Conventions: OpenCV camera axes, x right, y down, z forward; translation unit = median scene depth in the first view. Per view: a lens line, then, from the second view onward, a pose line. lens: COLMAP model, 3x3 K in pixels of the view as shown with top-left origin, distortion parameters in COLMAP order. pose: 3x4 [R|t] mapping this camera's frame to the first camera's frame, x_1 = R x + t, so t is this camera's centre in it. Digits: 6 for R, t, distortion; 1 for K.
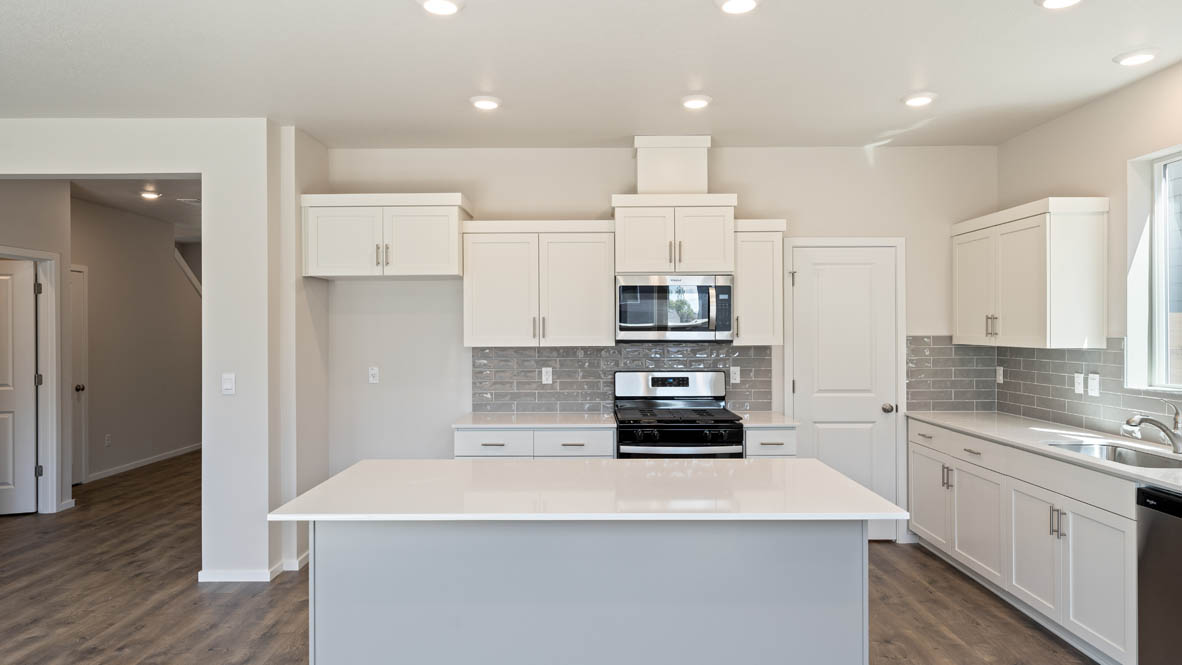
lens RADIAL K [[725.2, 0, 588.7], [0, 725.2, 334.0], [0, 0, 1]] dist [0.002819, 0.000054]
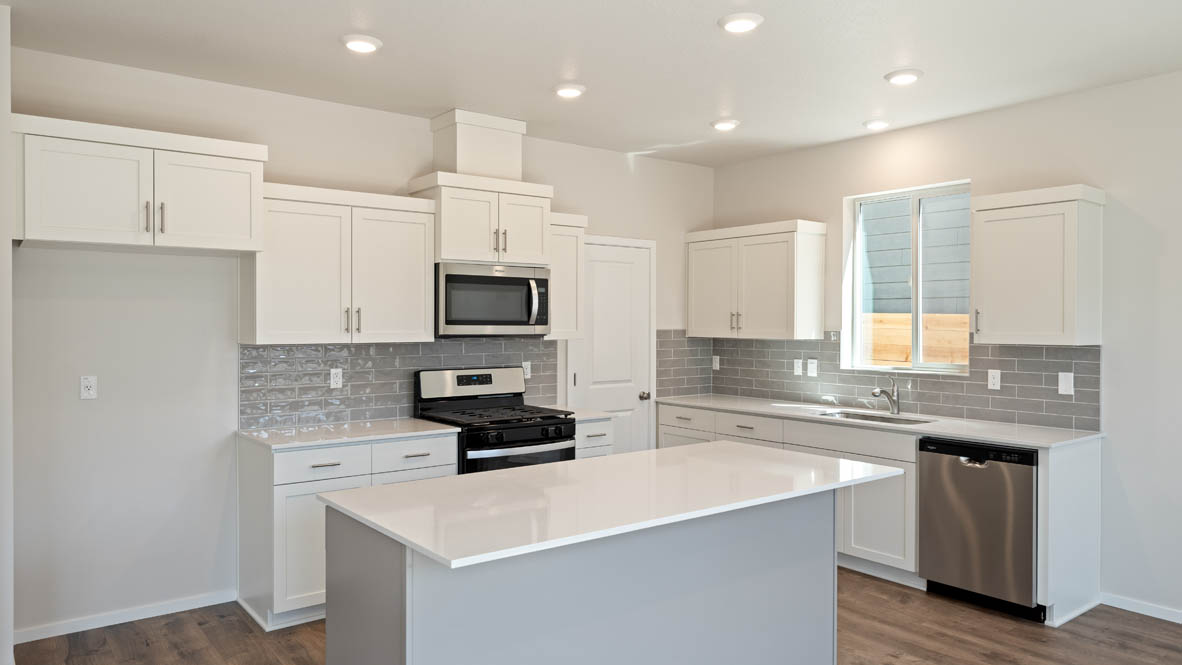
lens RADIAL K [[795.2, 0, 589.9], [0, 795.2, 332.5], [0, 0, 1]] dist [0.001471, -0.002721]
pose [[0.785027, -0.002957, 0.619454, -0.419891], [-0.001459, 0.999977, 0.006622, -0.001231], [-0.619460, -0.006102, 0.785005, 0.117176]]
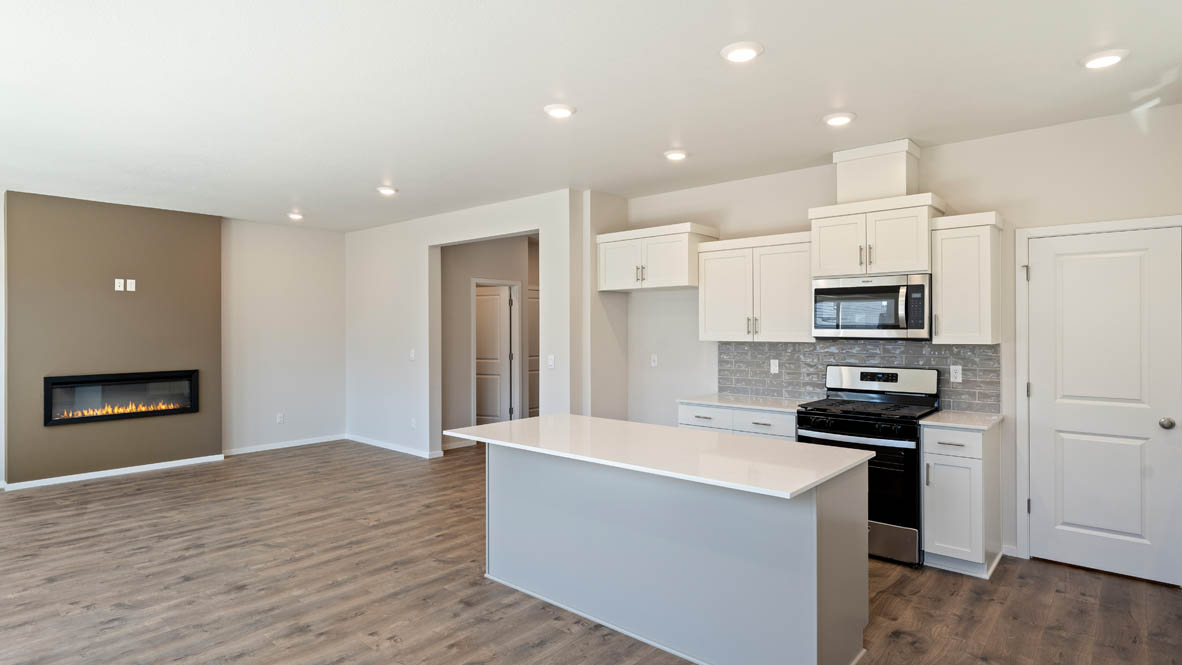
lens RADIAL K [[628.0, 0, 582.7], [0, 628.0, 330.6], [0, 0, 1]] dist [0.000386, 0.000669]
pose [[0.749283, 0.004735, -0.662233, 0.413345], [-0.003161, 0.999989, 0.003574, -0.003648], [0.662243, -0.000585, 0.749289, 0.028667]]
